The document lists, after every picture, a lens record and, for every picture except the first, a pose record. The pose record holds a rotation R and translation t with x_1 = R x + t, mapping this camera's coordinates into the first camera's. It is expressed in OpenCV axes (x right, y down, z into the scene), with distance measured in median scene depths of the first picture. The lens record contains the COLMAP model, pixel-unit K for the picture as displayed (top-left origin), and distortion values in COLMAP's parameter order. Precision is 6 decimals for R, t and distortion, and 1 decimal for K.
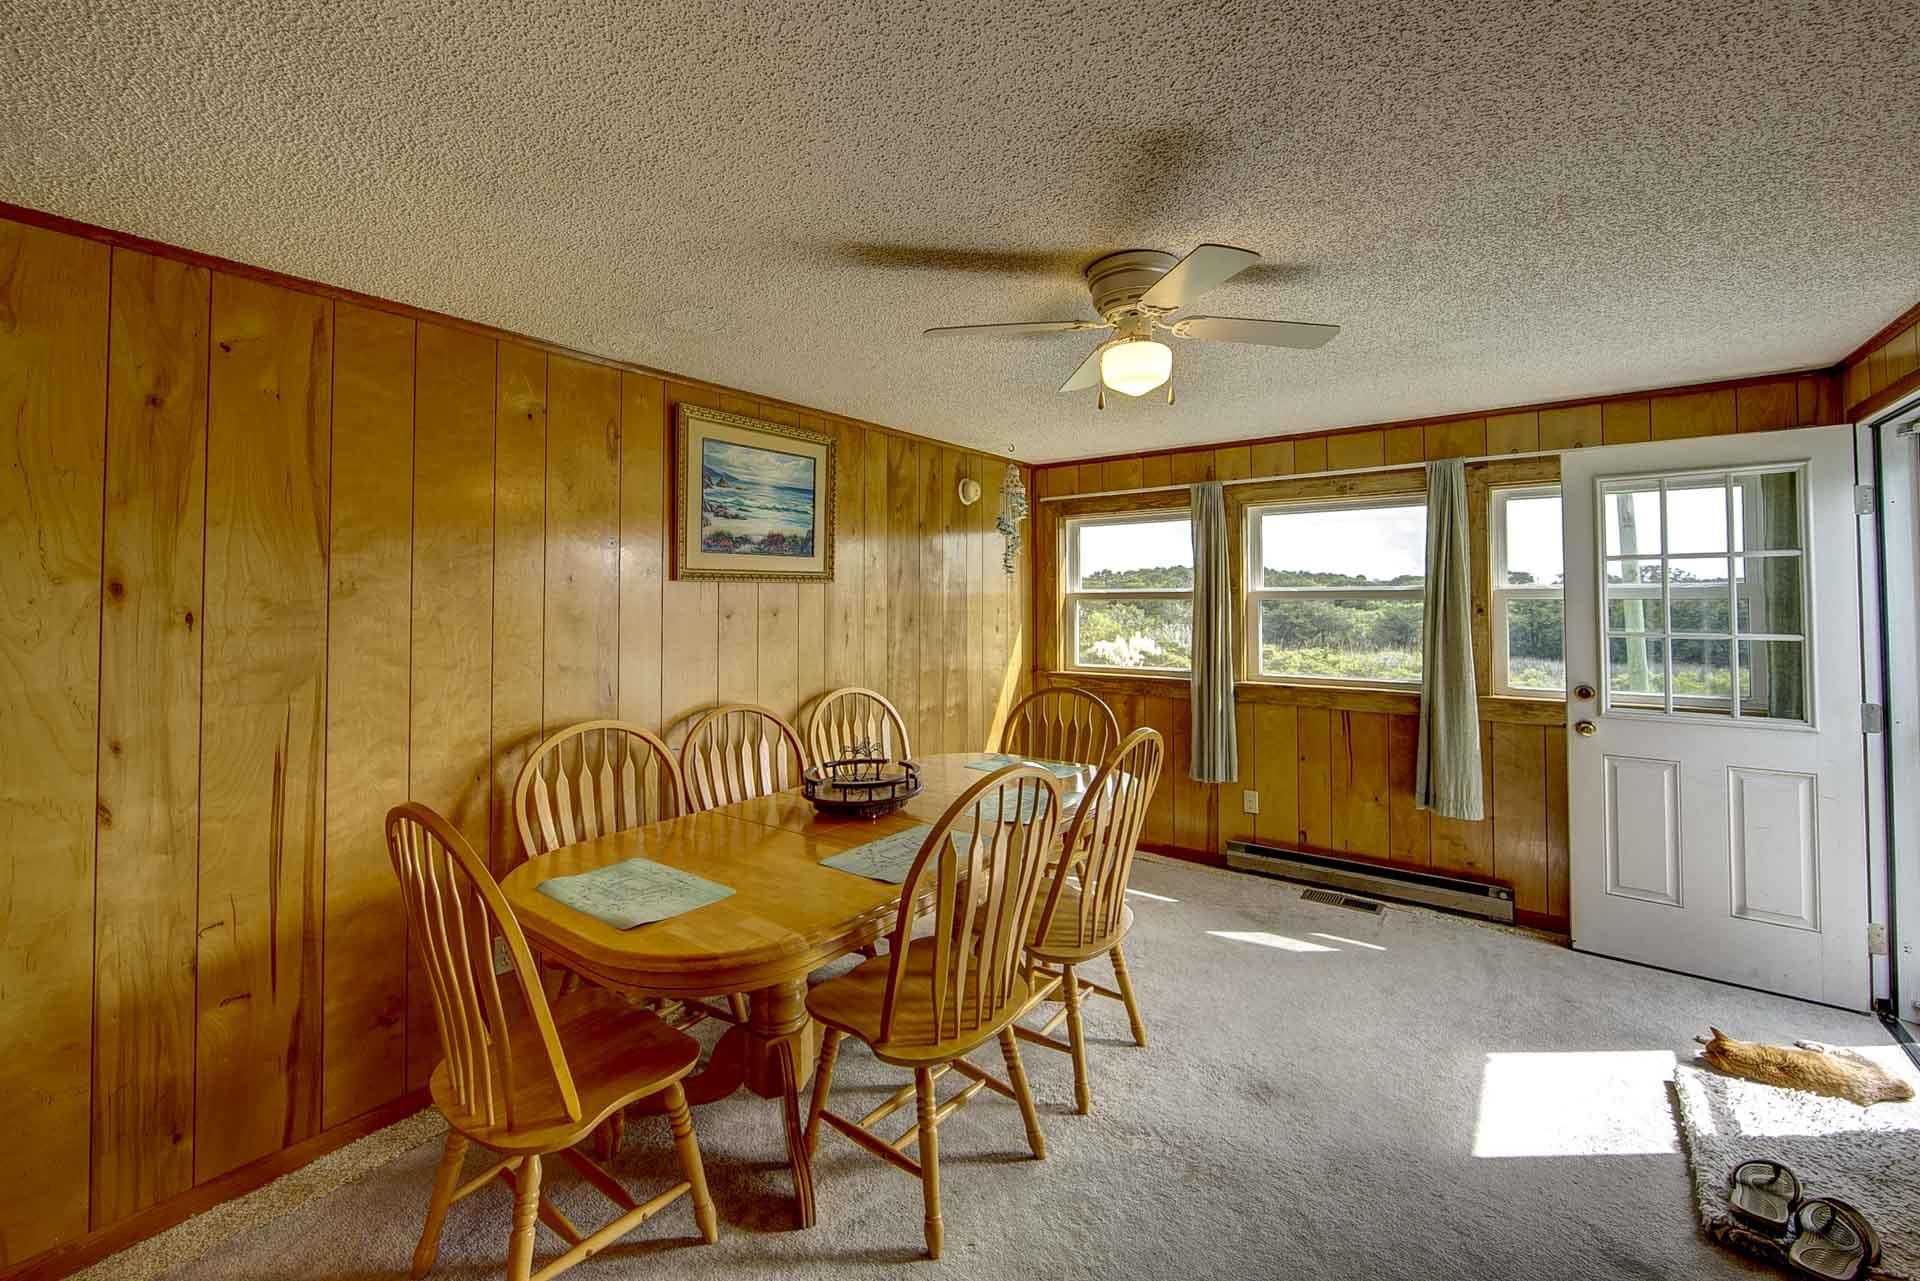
lens RADIAL K [[782.3, 0, 974.9], [0, 782.3, 580.4], [0, 0, 1]] dist [-0.013189, 0.002586]
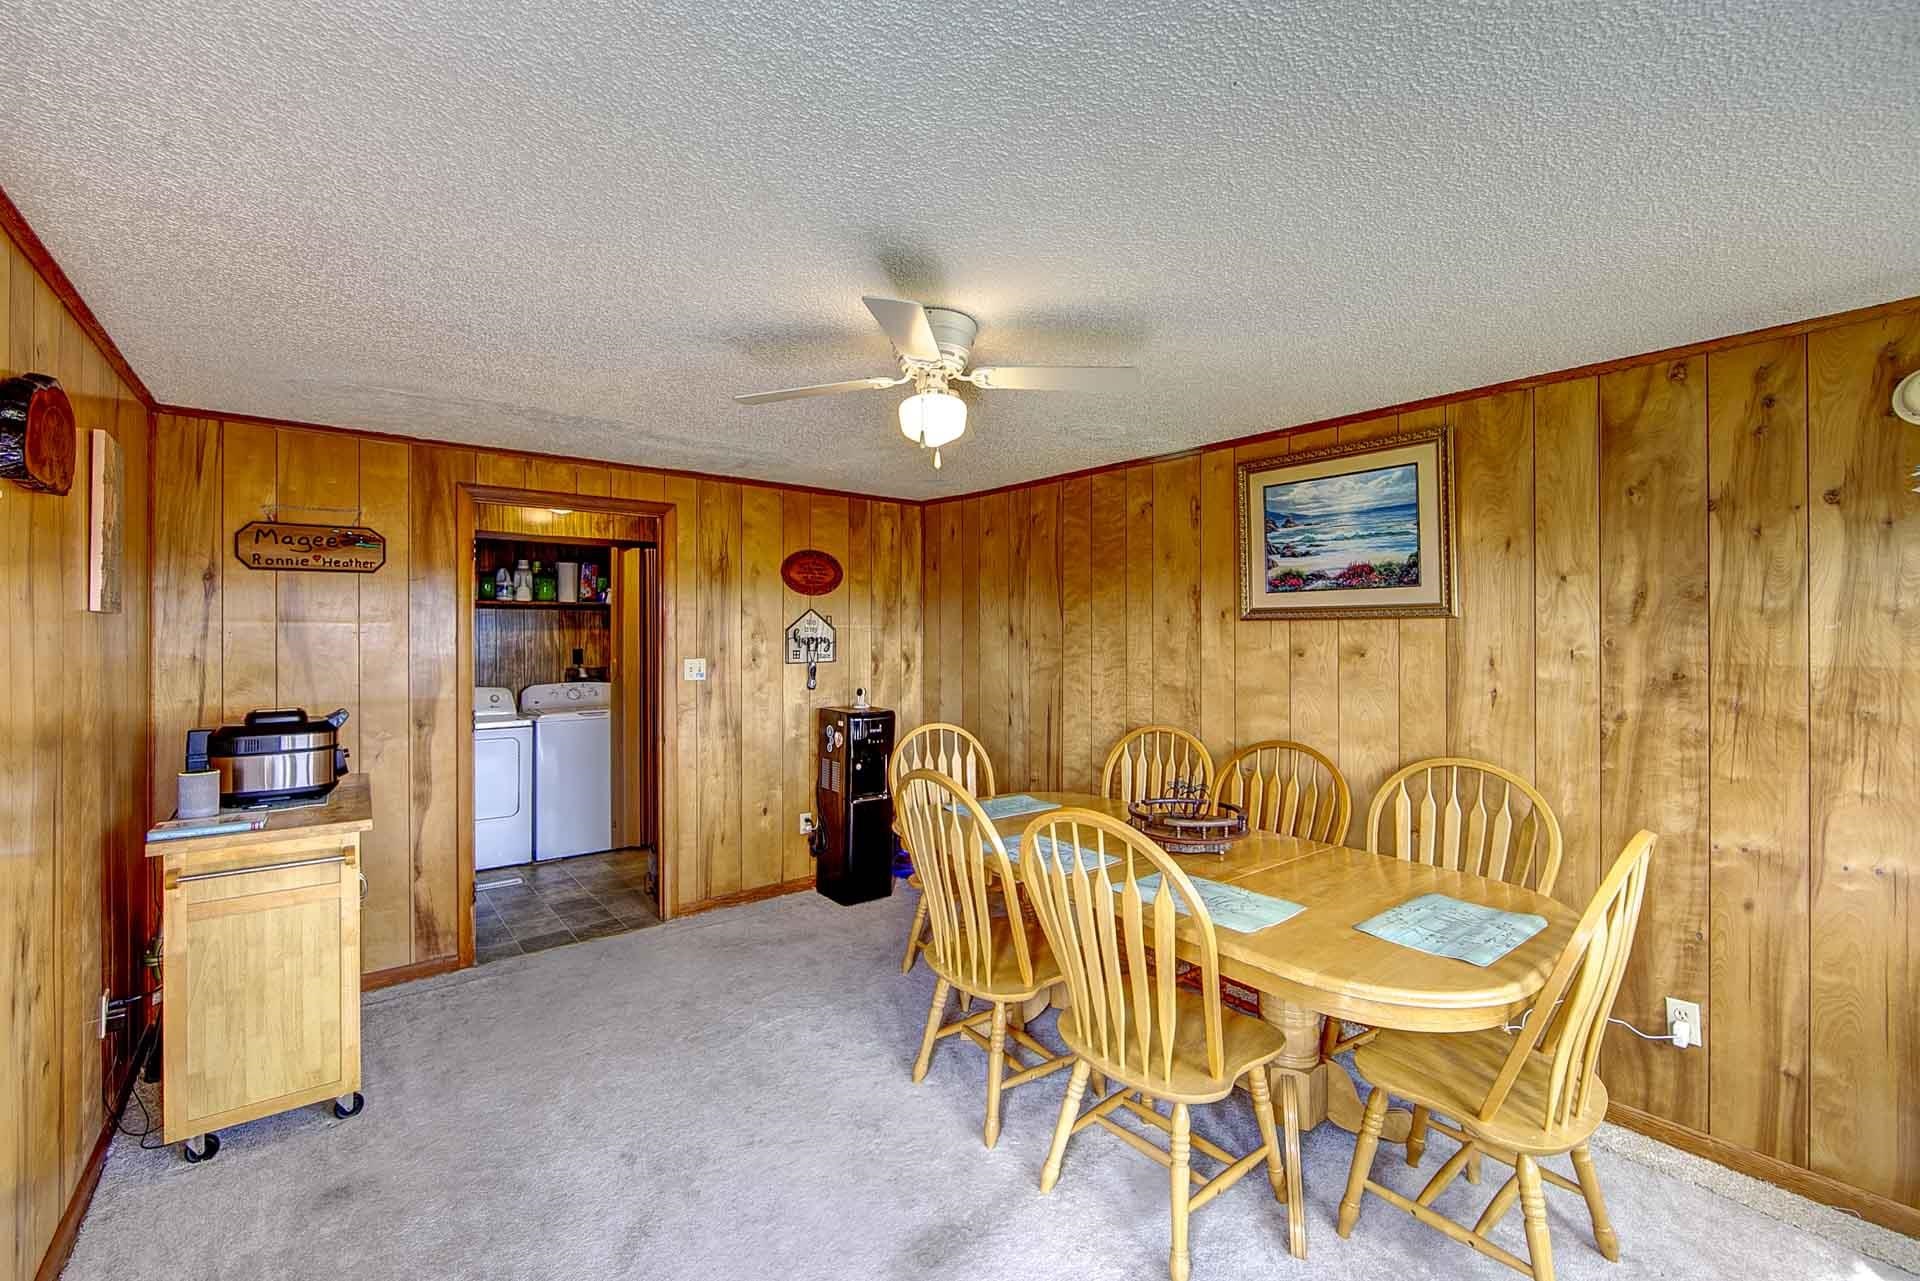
lens RADIAL K [[782.3, 0, 959.5], [0, 782.3, 627.7], [0, 0, 1]] dist [-0.013189, 0.002586]
pose [[-0.251820, -0.000097, -0.967774, 0.677955], [0.021421, 0.999754, -0.005674, 0.007117], [0.967537, -0.022159, -0.251756, 0.734715]]
